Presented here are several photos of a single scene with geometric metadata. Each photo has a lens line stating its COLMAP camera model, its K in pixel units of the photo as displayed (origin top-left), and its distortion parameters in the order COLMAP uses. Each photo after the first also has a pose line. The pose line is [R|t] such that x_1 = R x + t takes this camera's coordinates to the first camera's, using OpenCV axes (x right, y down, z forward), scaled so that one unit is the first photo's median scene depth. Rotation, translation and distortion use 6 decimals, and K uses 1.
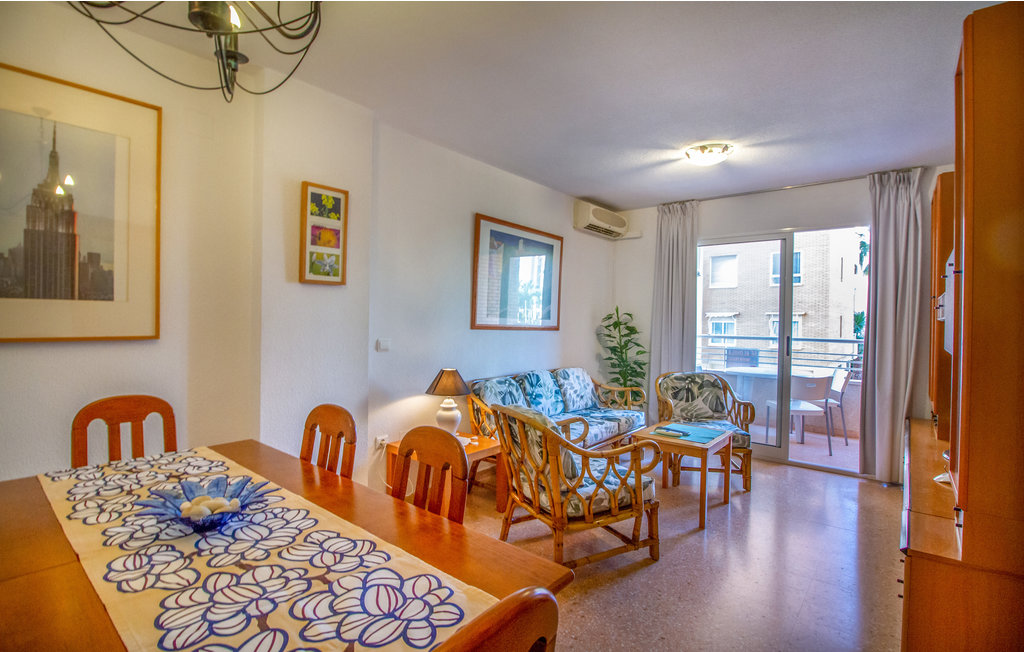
lens RADIAL K [[491.4, 0, 510.4], [0, 491.4, 308.1], [0, 0, 1]] dist [-0.001865, -0.000579]
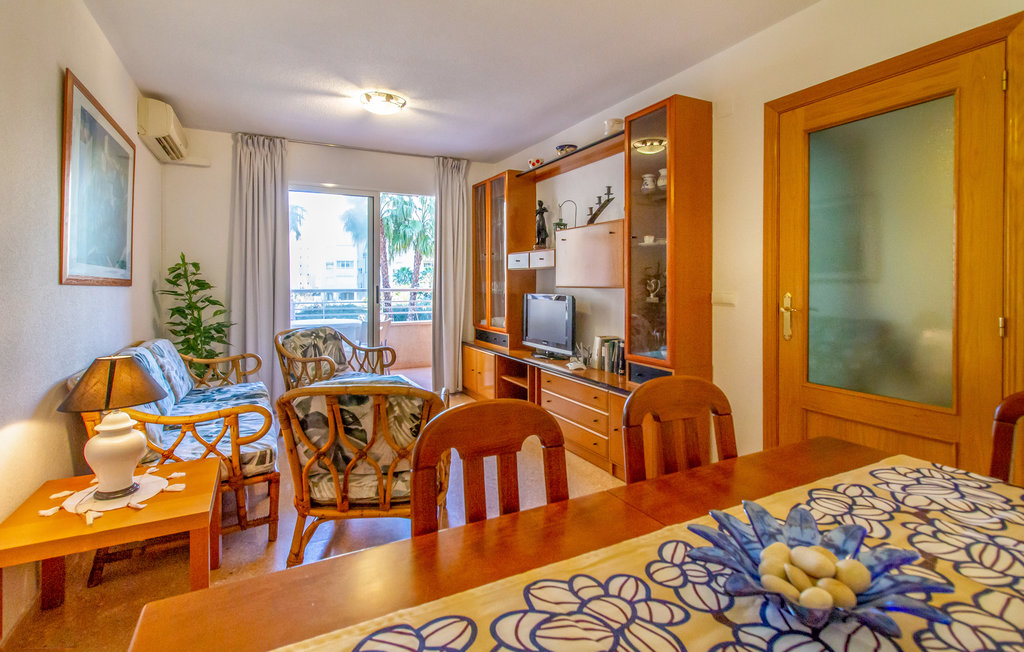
lens RADIAL K [[475.6, 0, 512.0], [0, 475.6, 326.0], [0, 0, 1]] dist [-0.000233, 0.000145]
pose [[0.388501, -0.096819, 0.916348, -0.324252], [-0.016740, 0.993559, 0.112074, 0.019625], [-0.921296, -0.058881, 0.384378, 0.299659]]
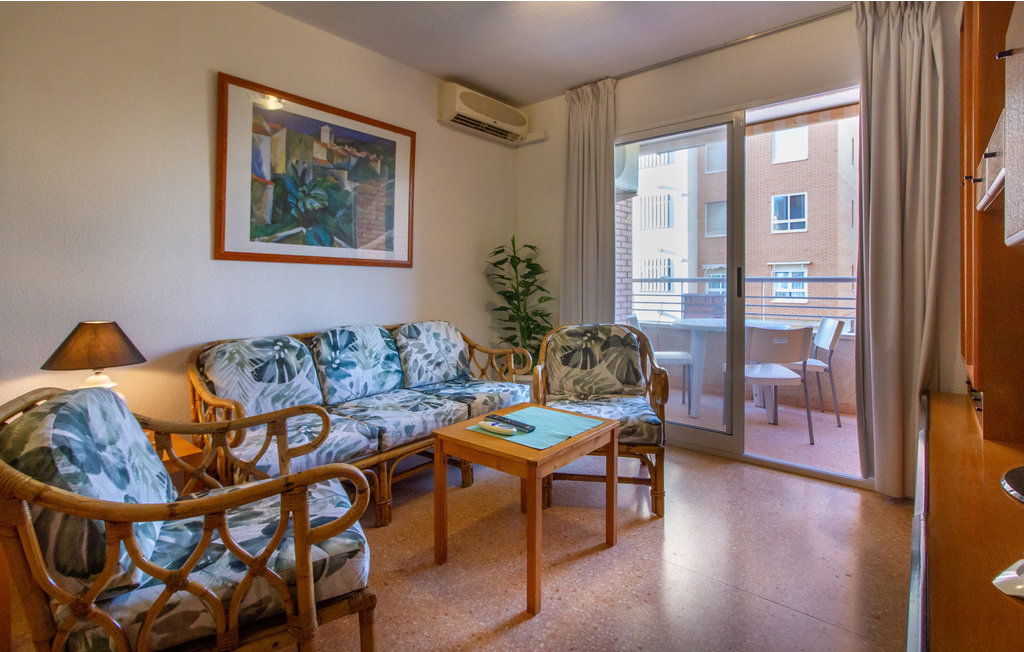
lens RADIAL K [[501.0, 0, 512.0], [0, 501.0, 275.1], [0, 0, 1]] dist [-0.003222, 0.000345]
pose [[0.999748, -0.020476, -0.009148, 0.270077], [0.020551, 0.999755, 0.008187, 0.057945], [0.008979, -0.008373, 0.999925, 0.330273]]
